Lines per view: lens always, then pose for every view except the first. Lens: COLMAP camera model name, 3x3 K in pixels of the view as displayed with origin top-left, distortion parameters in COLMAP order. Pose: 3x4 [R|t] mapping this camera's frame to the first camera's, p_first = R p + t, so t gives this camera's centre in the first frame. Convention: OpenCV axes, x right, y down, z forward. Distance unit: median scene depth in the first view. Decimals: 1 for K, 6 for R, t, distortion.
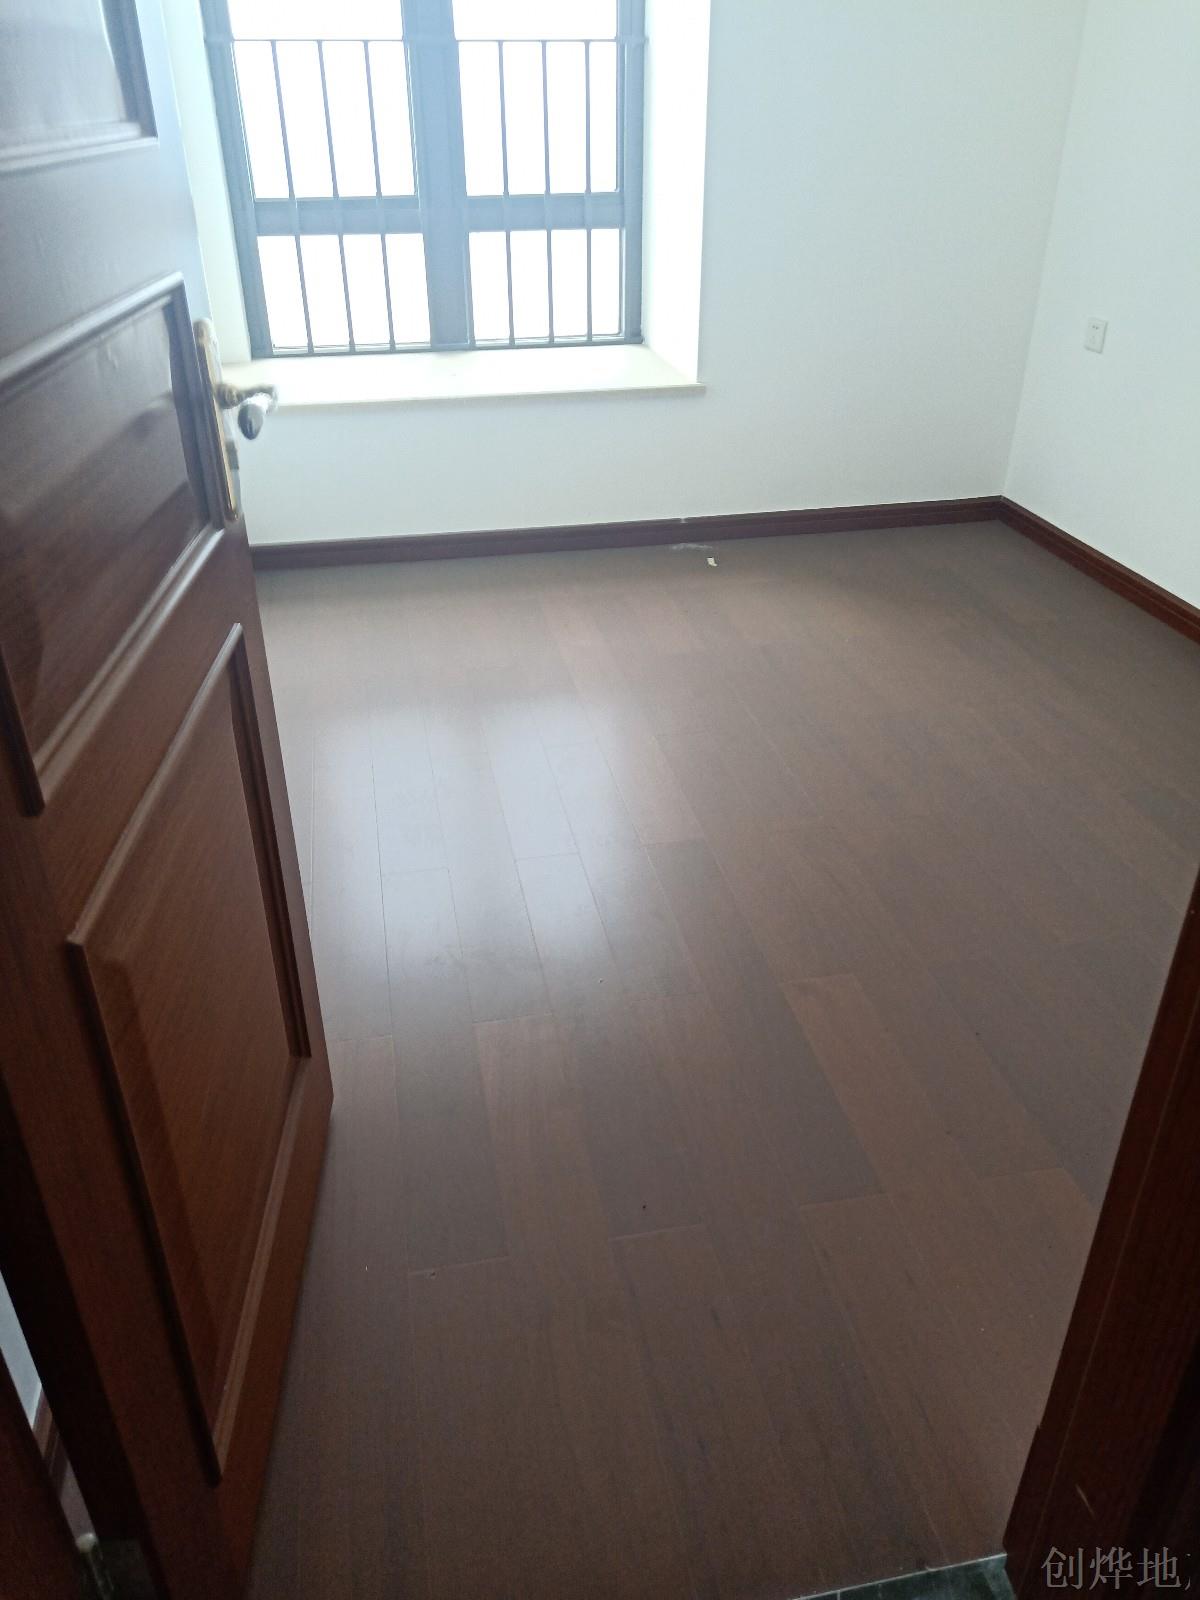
lens RADIAL K [[1213.3, 0, 600.0], [0, 1213.3, 800.0], [0, 0, 1]] dist [0.042376, -0.001489]
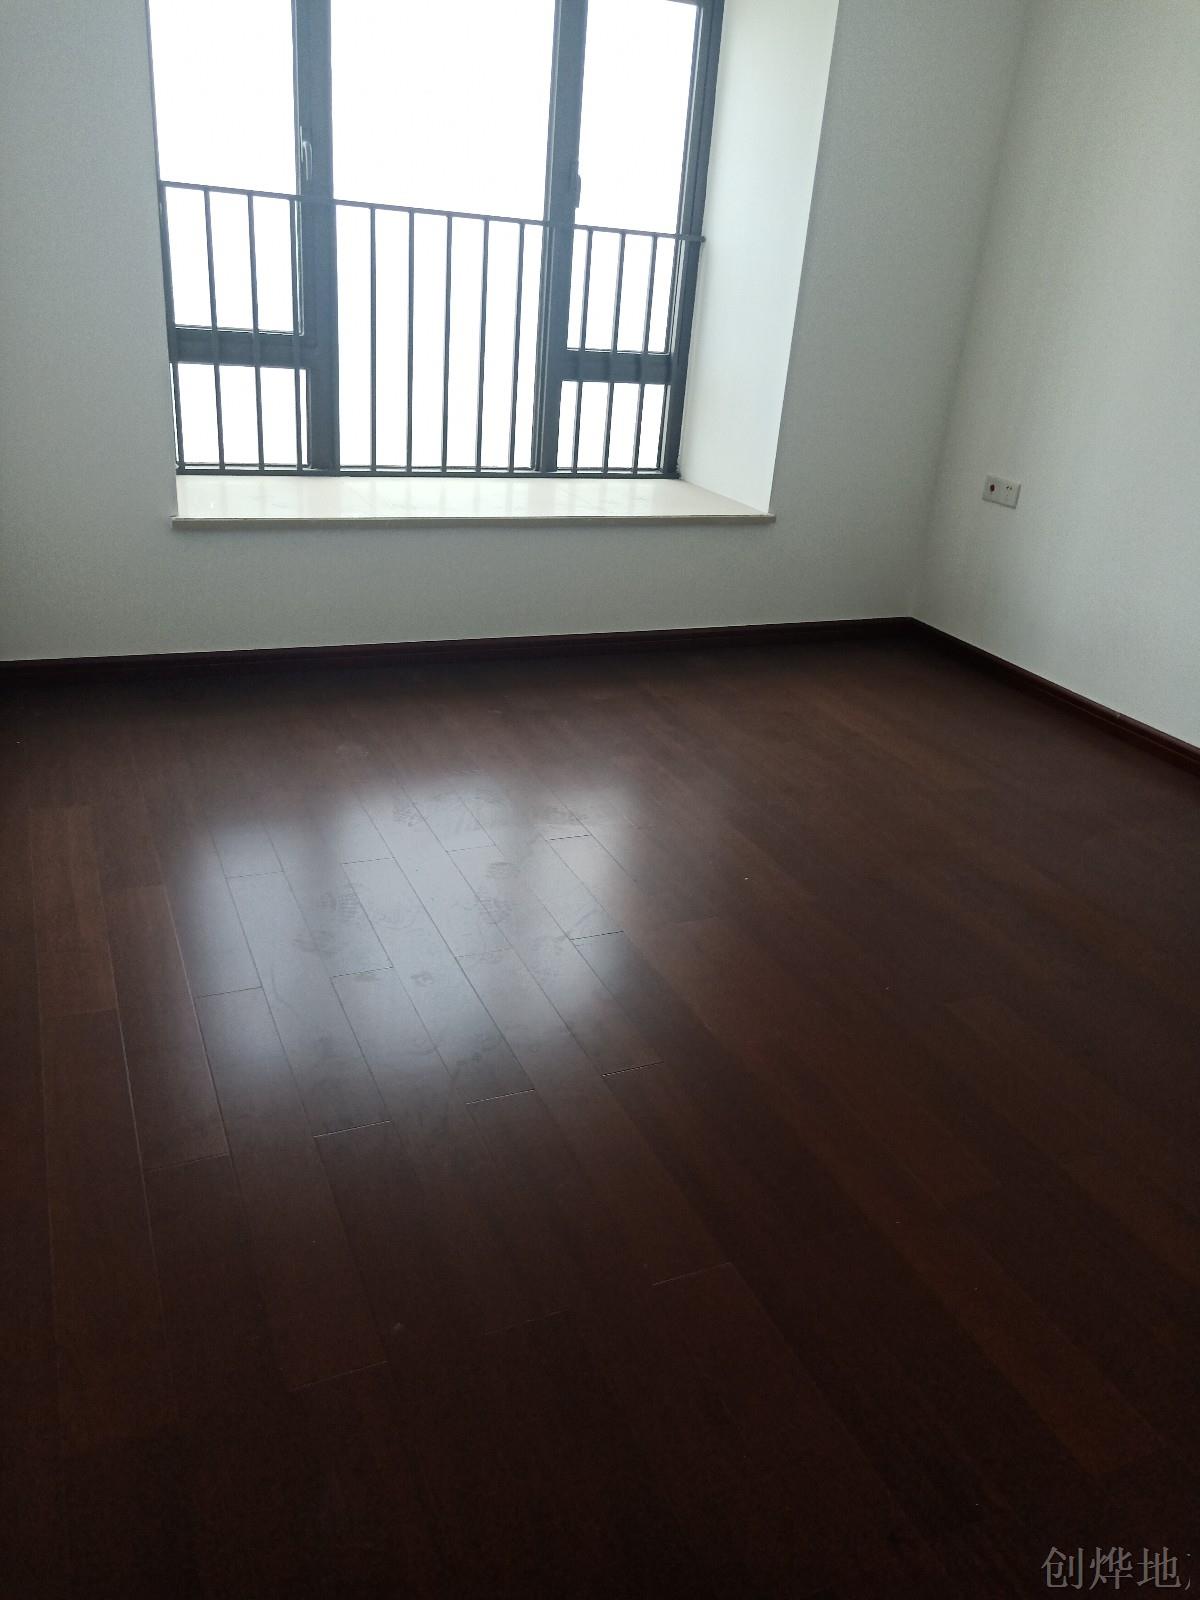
lens RADIAL K [[1207.3, 0, 600.0], [0, 1207.3, 800.0], [0, 0, 1]] dist [0.004754, 0.000397]
pose [[0.960165, -0.019312, 0.278765, -0.264337], [0.047420, 0.994400, -0.094442, 0.024965], [-0.275380, 0.103899, 0.955704, -0.032436]]
